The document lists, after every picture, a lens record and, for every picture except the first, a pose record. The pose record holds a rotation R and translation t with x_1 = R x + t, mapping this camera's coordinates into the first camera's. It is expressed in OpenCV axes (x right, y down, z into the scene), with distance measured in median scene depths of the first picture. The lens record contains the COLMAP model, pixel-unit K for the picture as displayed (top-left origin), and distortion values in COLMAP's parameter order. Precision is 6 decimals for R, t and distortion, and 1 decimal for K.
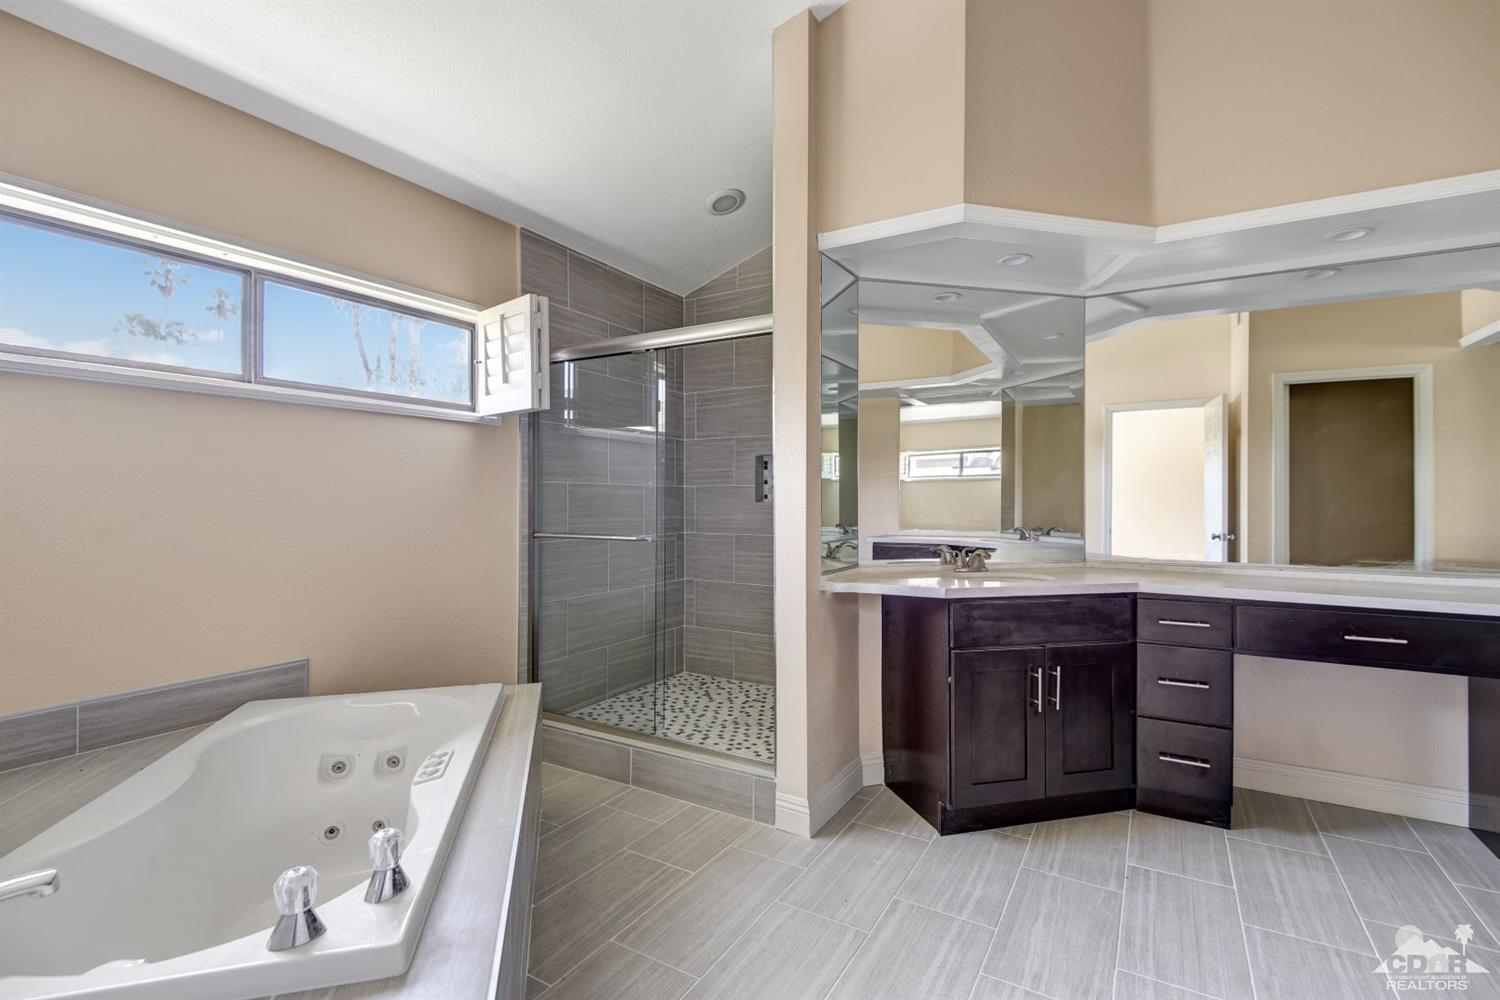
lens RADIAL K [[669.3, 0, 747.0], [0, 669.3, 491.5], [0, 0, 1]] dist [0.013518, -0.000791]
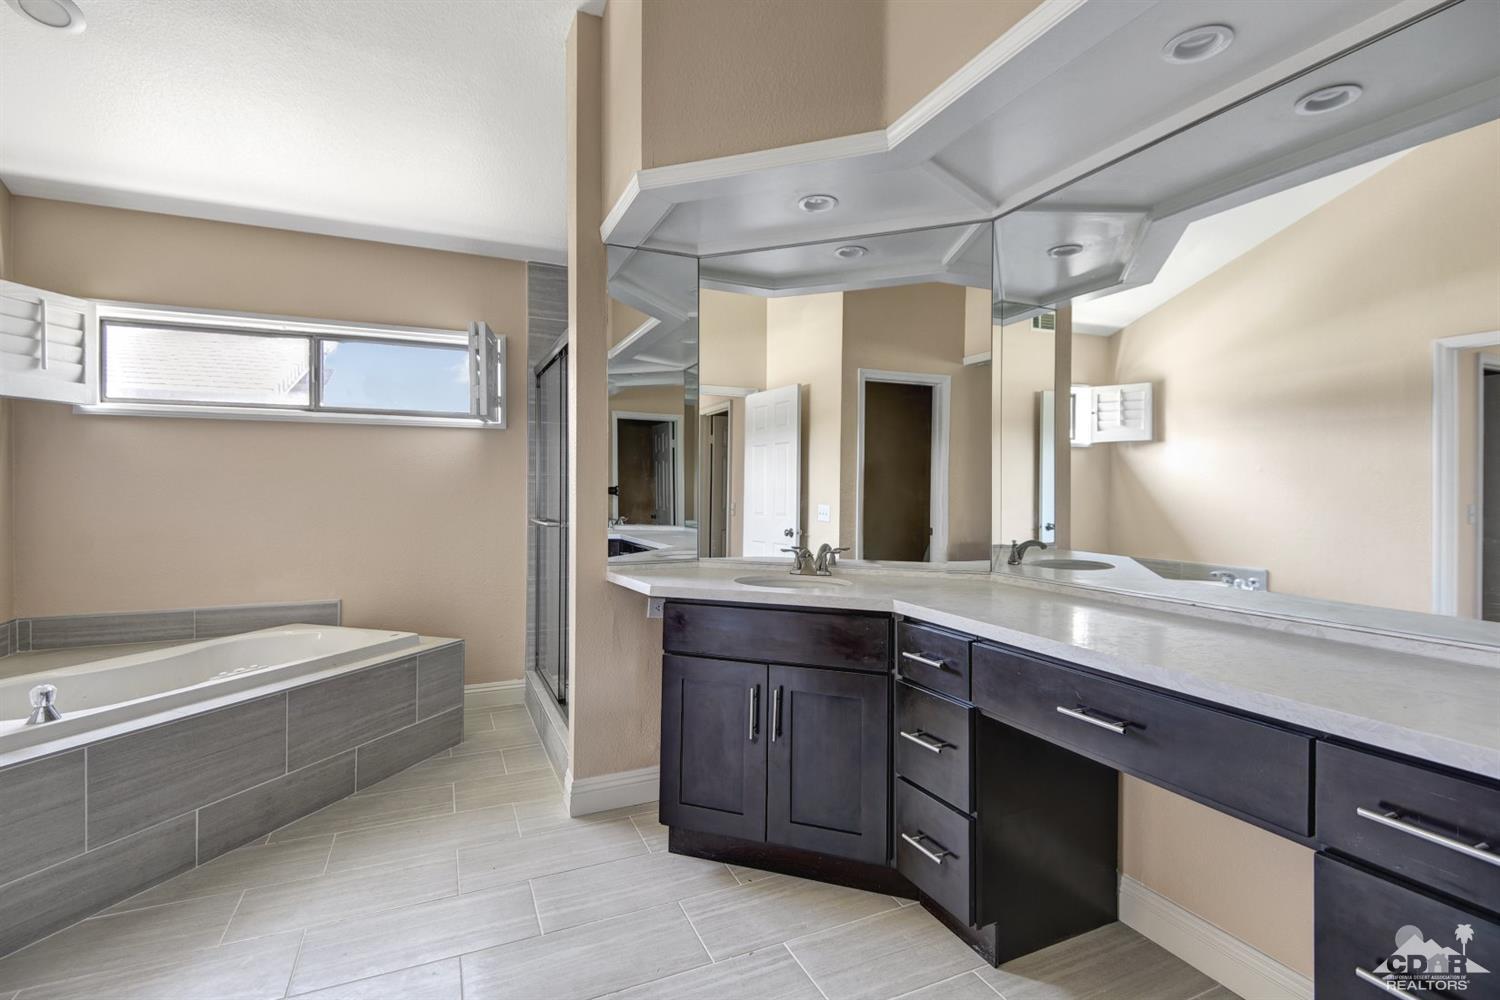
lens RADIAL K [[695.1, 0, 758.4], [0, 695.1, 490.8], [0, 0, 1]] dist [0.005527, -0.000320]
pose [[0.829063, 0.001005, -0.559154, 0.924969], [0.003927, 0.999963, 0.007620, 0.006443], [0.559141, -0.008513, 0.829029, 0.273669]]
